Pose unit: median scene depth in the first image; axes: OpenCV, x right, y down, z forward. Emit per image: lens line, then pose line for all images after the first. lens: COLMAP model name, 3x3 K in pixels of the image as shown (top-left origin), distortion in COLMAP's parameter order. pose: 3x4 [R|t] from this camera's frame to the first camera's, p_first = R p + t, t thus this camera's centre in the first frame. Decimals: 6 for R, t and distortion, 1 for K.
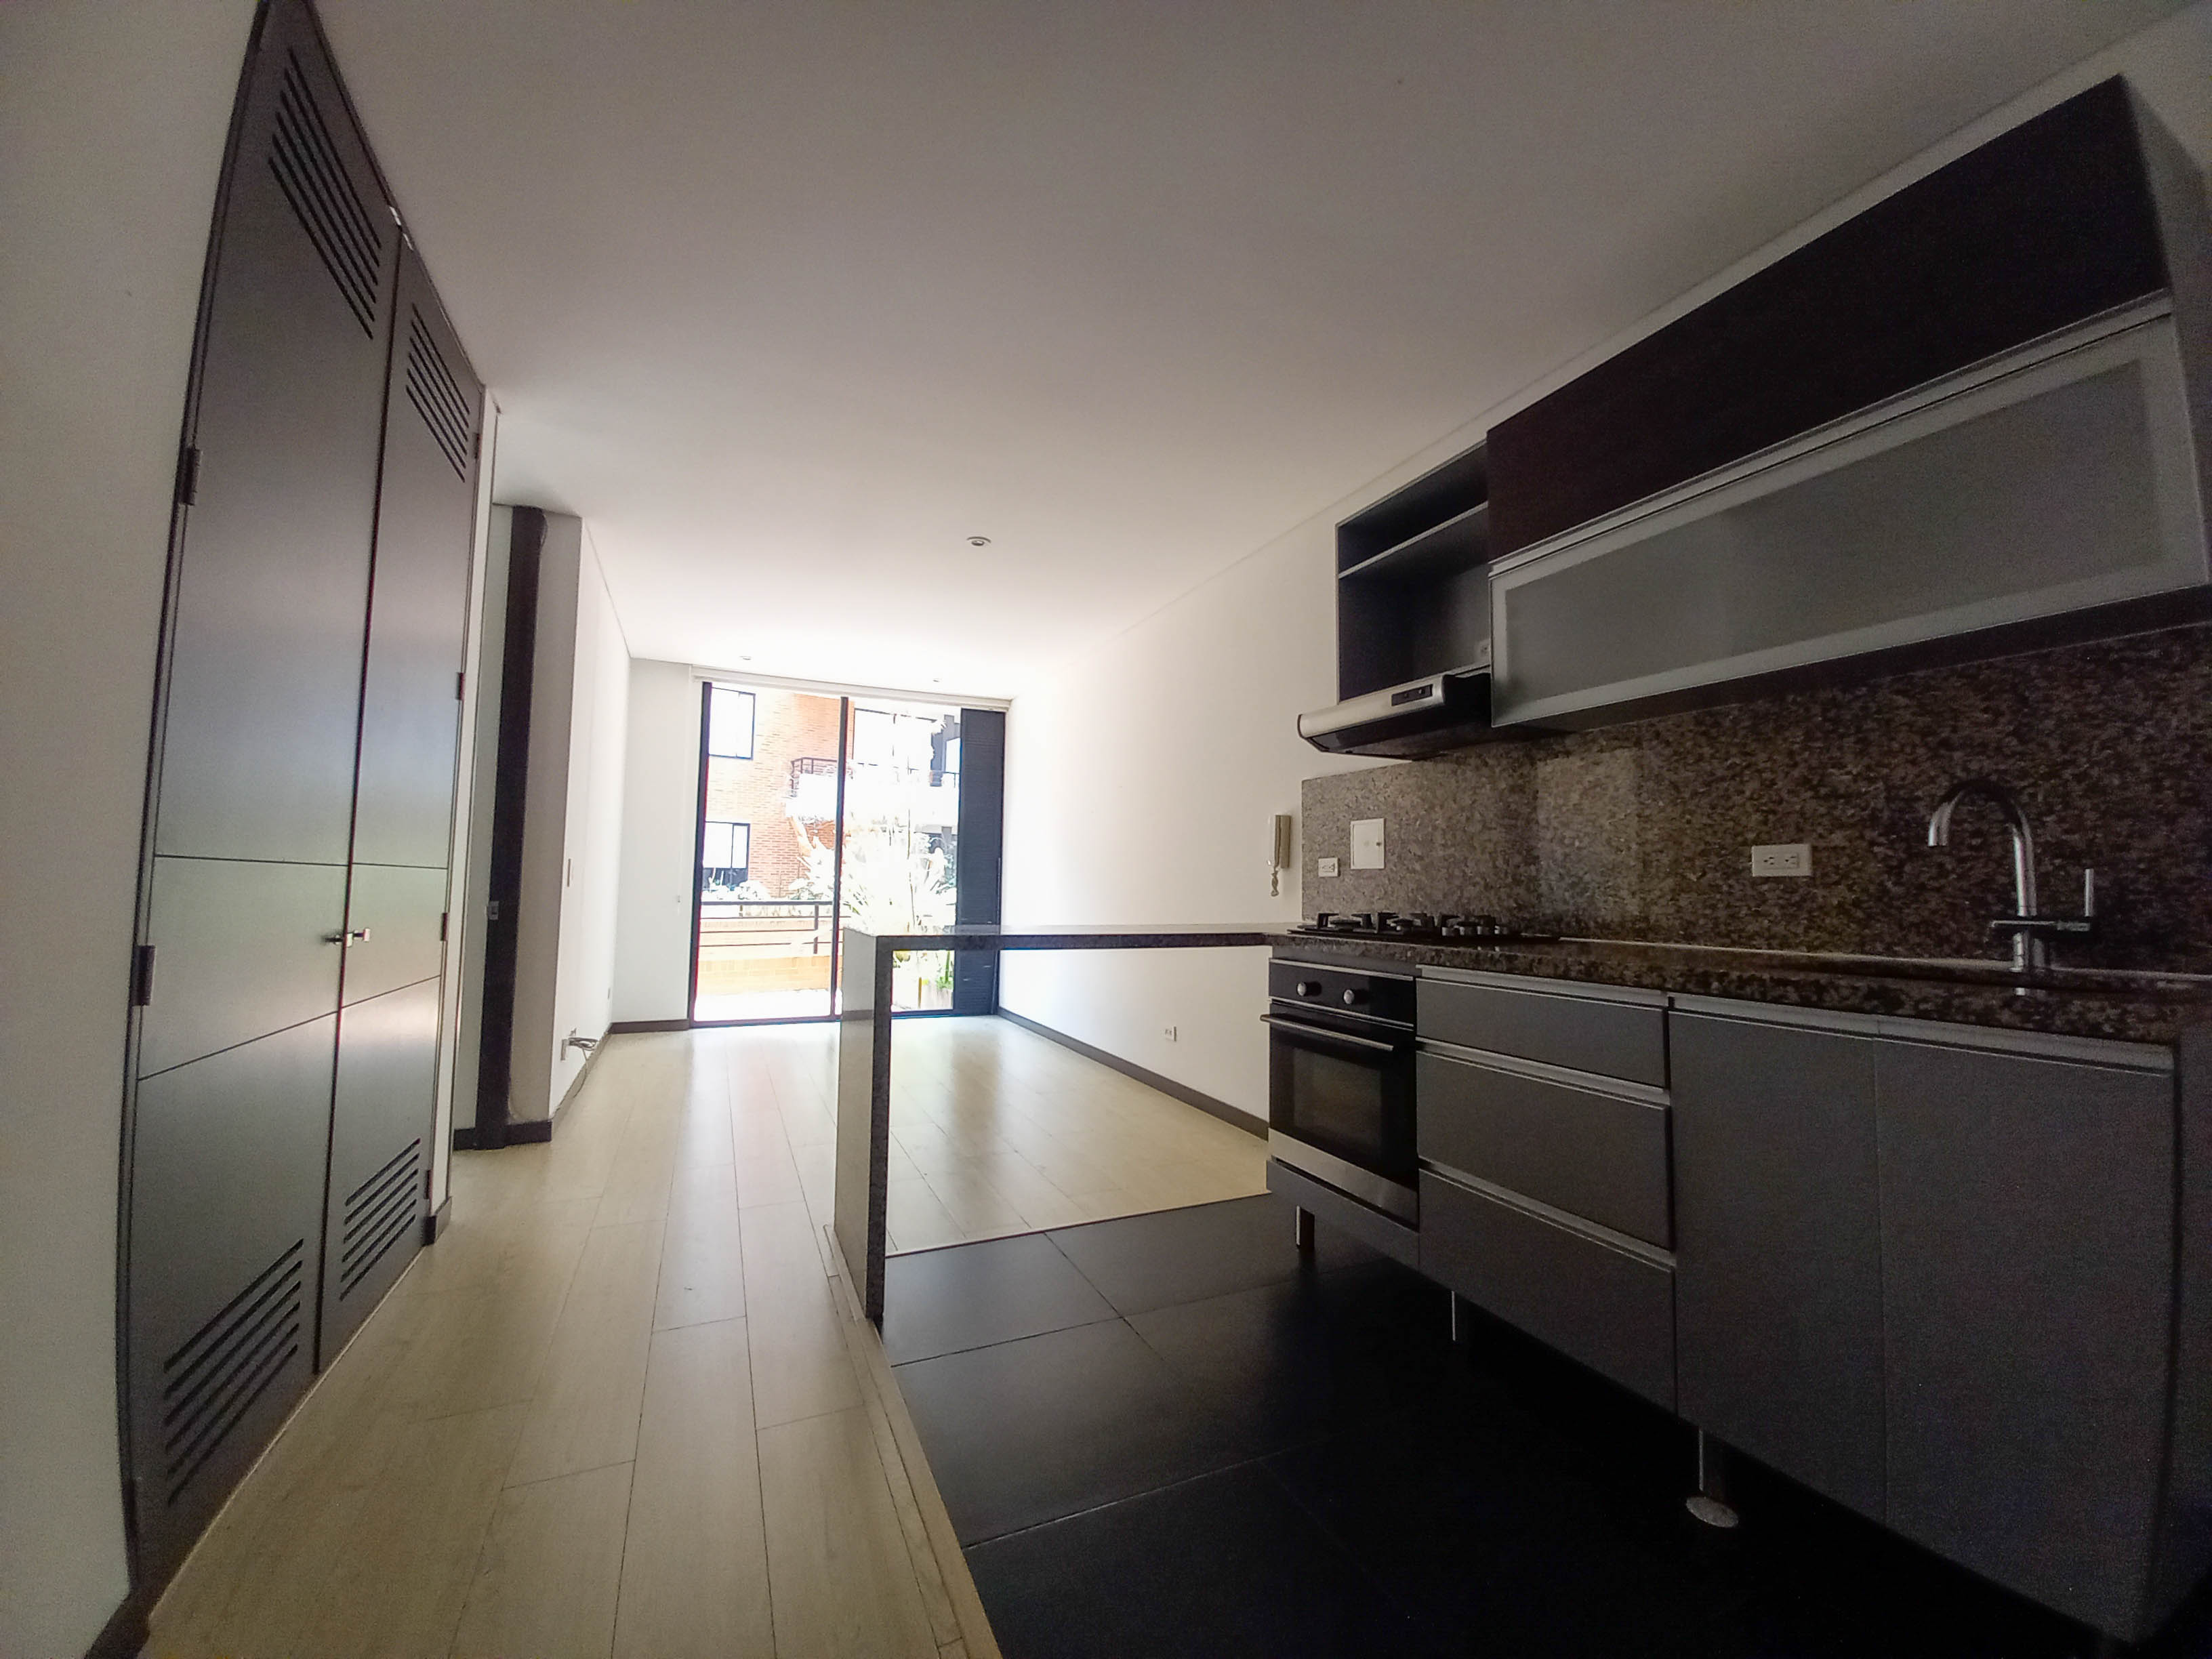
lens RADIAL K [[865.4, 0, 1120.5], [0, 865.4, 824.9], [0, 0, 1]] dist [0.013726, -0.015613]
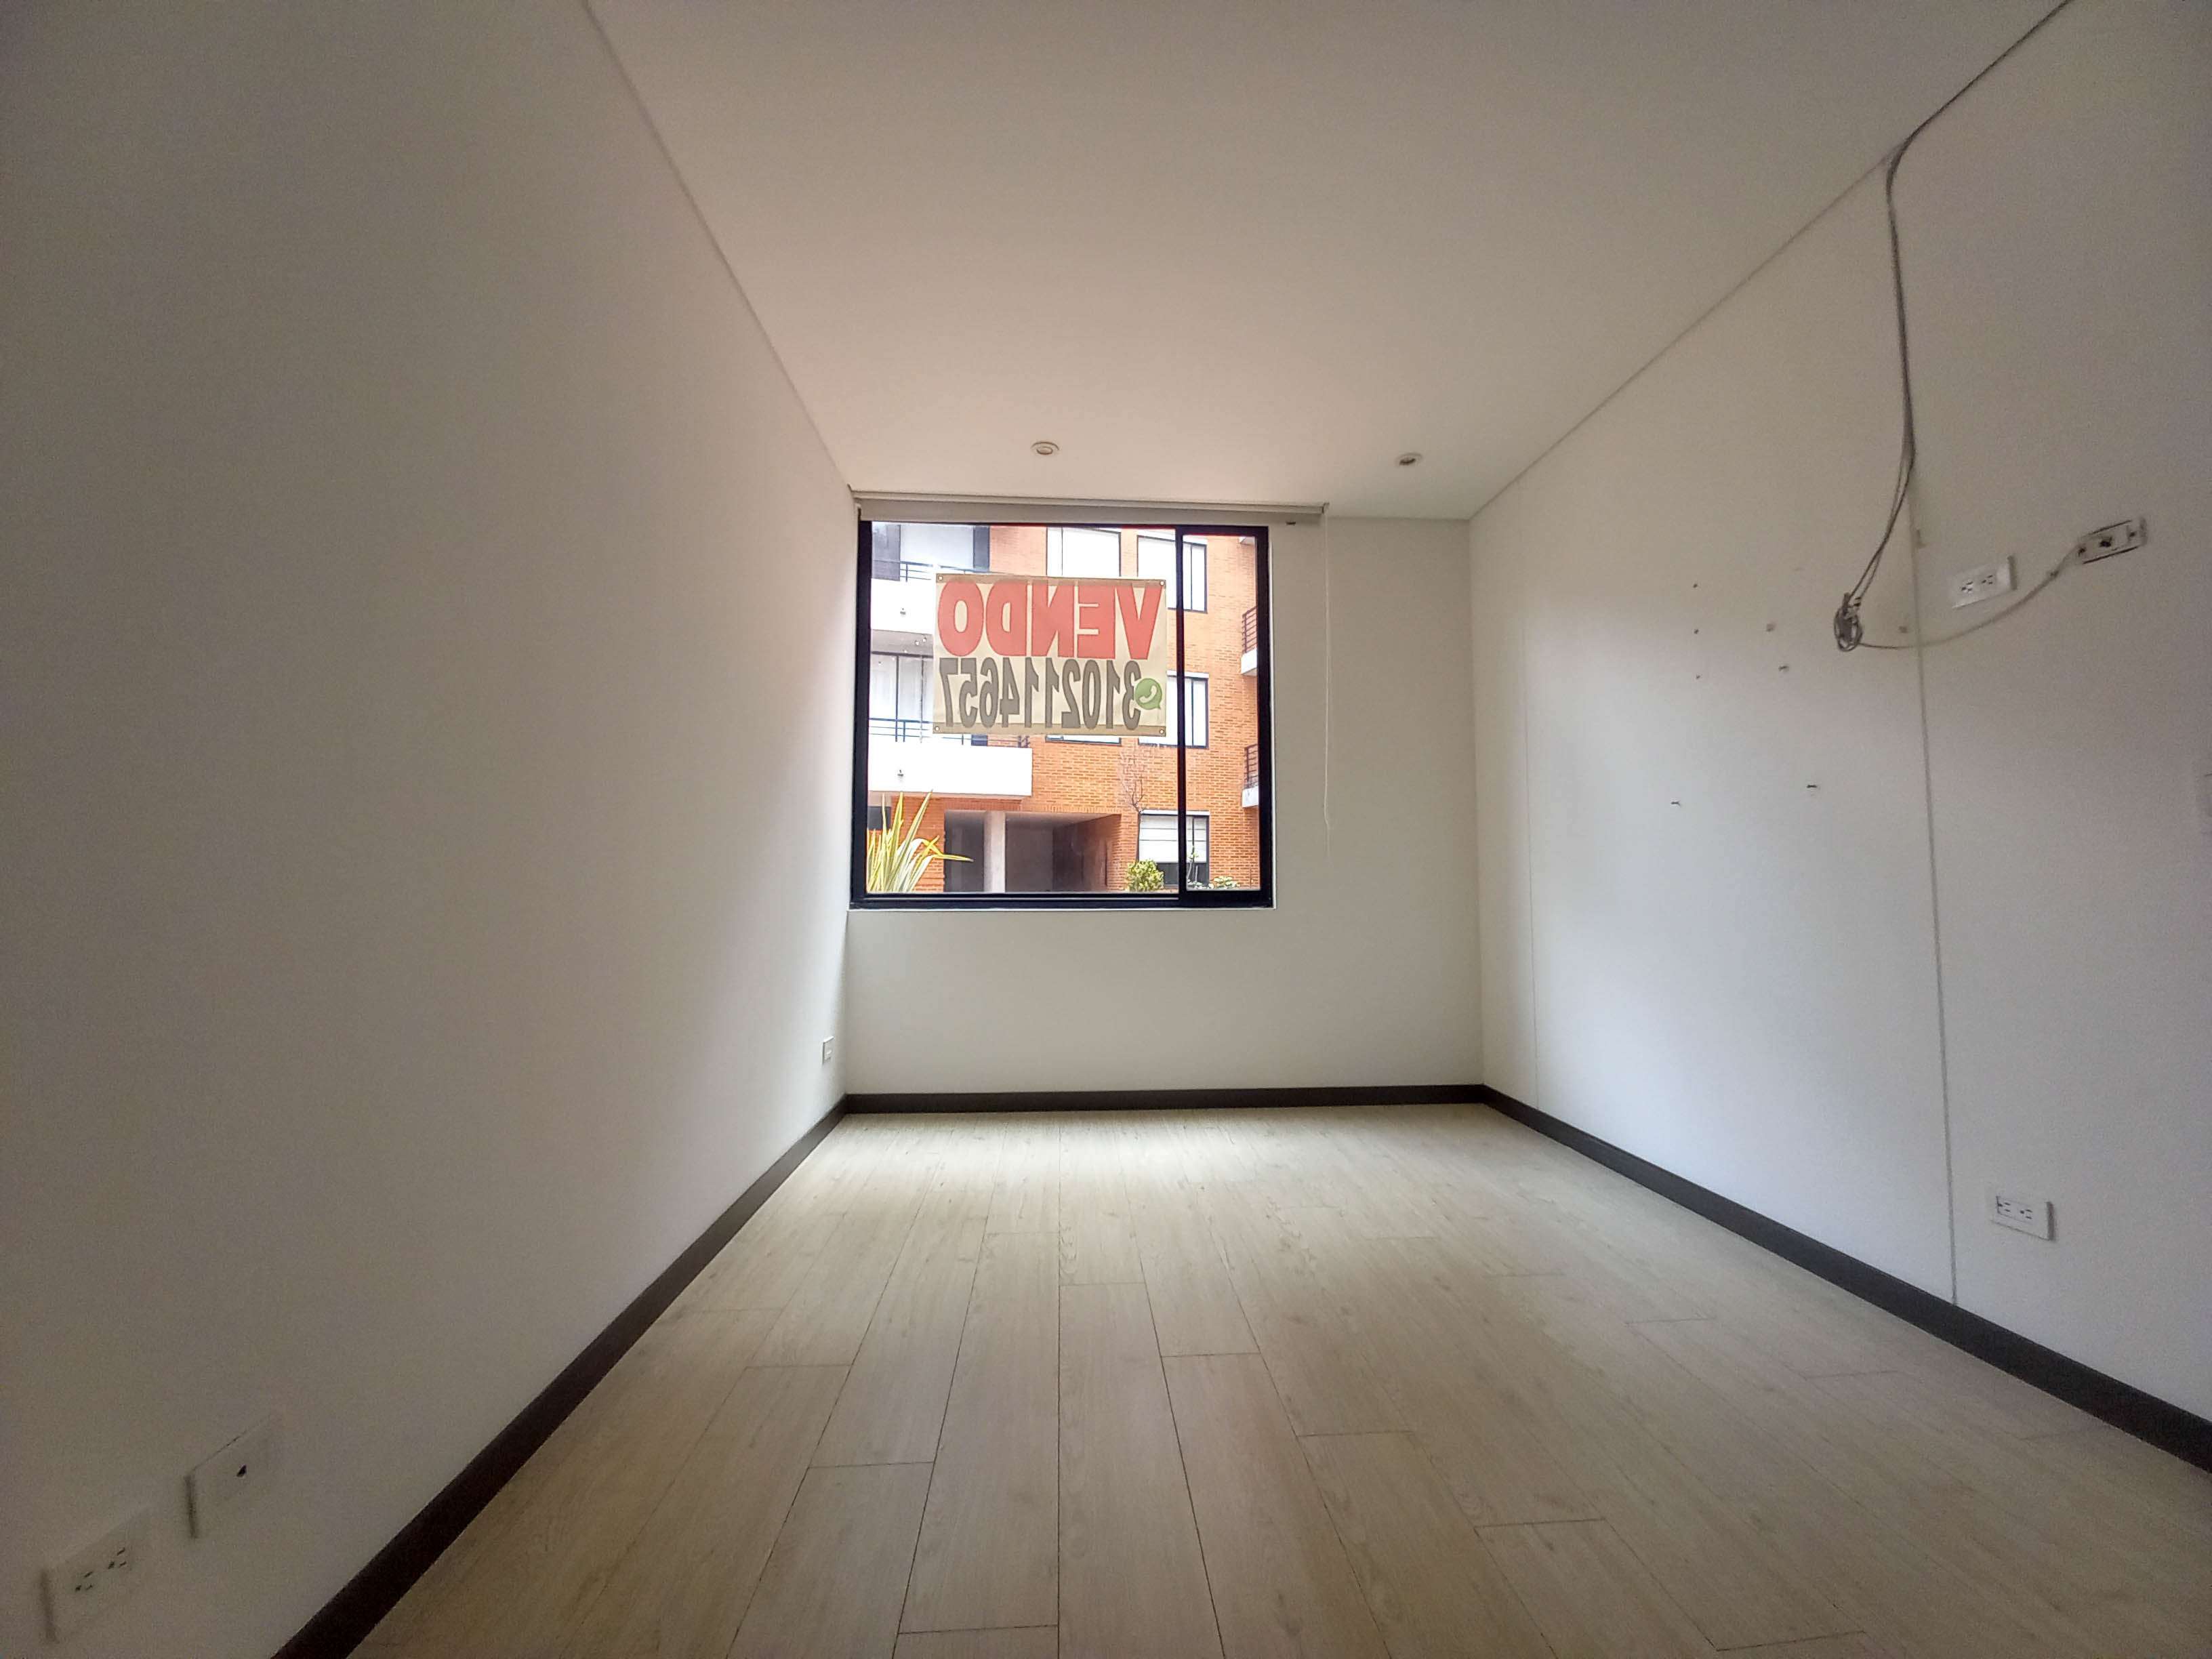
lens RADIAL K [[866.9, 0, 1123.3], [0, 866.9, 819.4], [0, 0, 1]] dist [-0.012853, -0.000105]
pose [[0.929465, -0.038558, -0.366891, -1.674257], [0.037853, 0.999242, -0.009119, 0.075311], [0.366964, -0.005412, 0.930219, 0.799712]]
